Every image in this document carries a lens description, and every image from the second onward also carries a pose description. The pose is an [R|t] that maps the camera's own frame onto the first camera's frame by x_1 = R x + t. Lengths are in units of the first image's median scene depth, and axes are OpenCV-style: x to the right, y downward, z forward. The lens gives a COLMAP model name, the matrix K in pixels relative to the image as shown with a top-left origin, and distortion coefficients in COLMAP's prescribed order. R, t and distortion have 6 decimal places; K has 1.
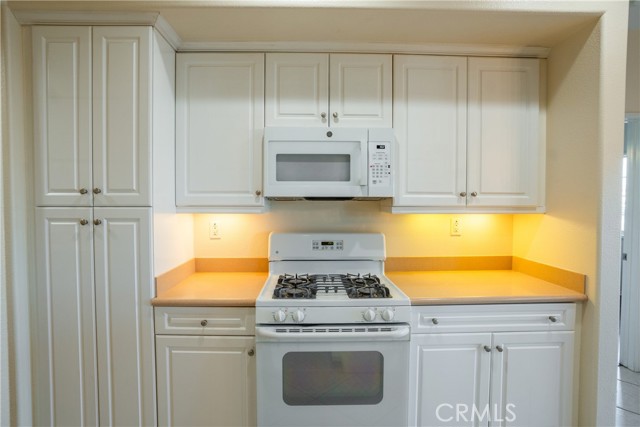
lens RADIAL K [[309.9, 0, 316.1], [0, 309.9, 210.6], [0, 0, 1]] dist [-0.035266, 0.000208]
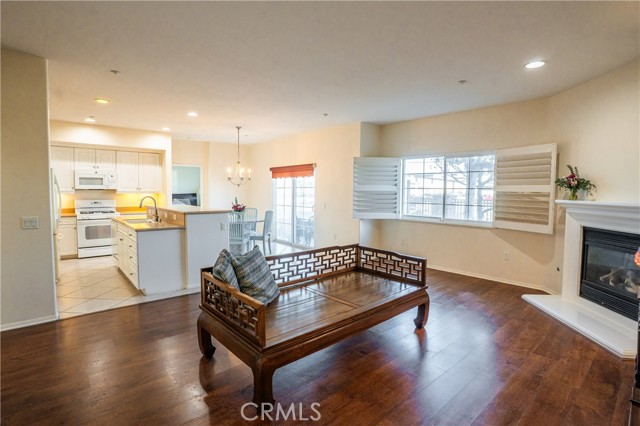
lens RADIAL K [[316.5, 0, 325.0], [0, 316.5, 209.0], [0, 0, 1]] dist [-0.047125, 0.005689]
pose [[0.758819, -0.030609, 0.650582, -0.293768], [0.010098, 0.999328, 0.035240, 0.092308], [-0.651223, -0.020172, 0.758618, -3.599514]]
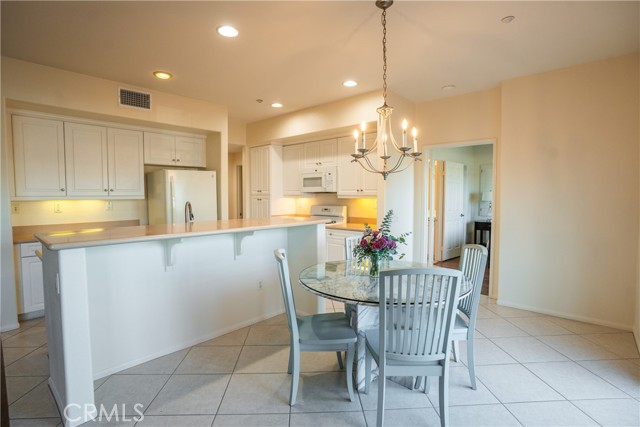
lens RADIAL K [[316.5, 0, 317.3], [0, 316.5, 212.2], [0, 0, 1]] dist [-0.047125, 0.005689]
pose [[0.712174, 0.035147, -0.701122, 2.112569], [-0.017729, 0.999328, 0.032088, 0.048463], [0.701779, -0.010422, 0.712319, -1.092688]]
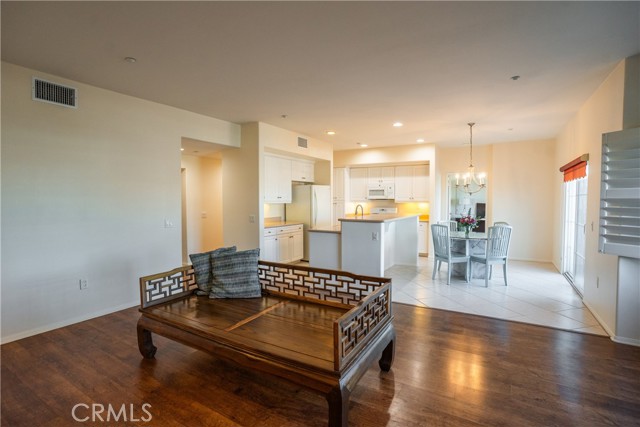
lens RADIAL K [[316.5, 0, 319.4], [0, 316.5, 214.8], [0, 0, 1]] dist [-0.047125, 0.005689]
pose [[0.847751, 0.026097, -0.529753, 1.781030], [-0.015176, 0.999573, 0.024957, 0.089007], [0.530178, -0.013118, 0.847785, -3.480697]]
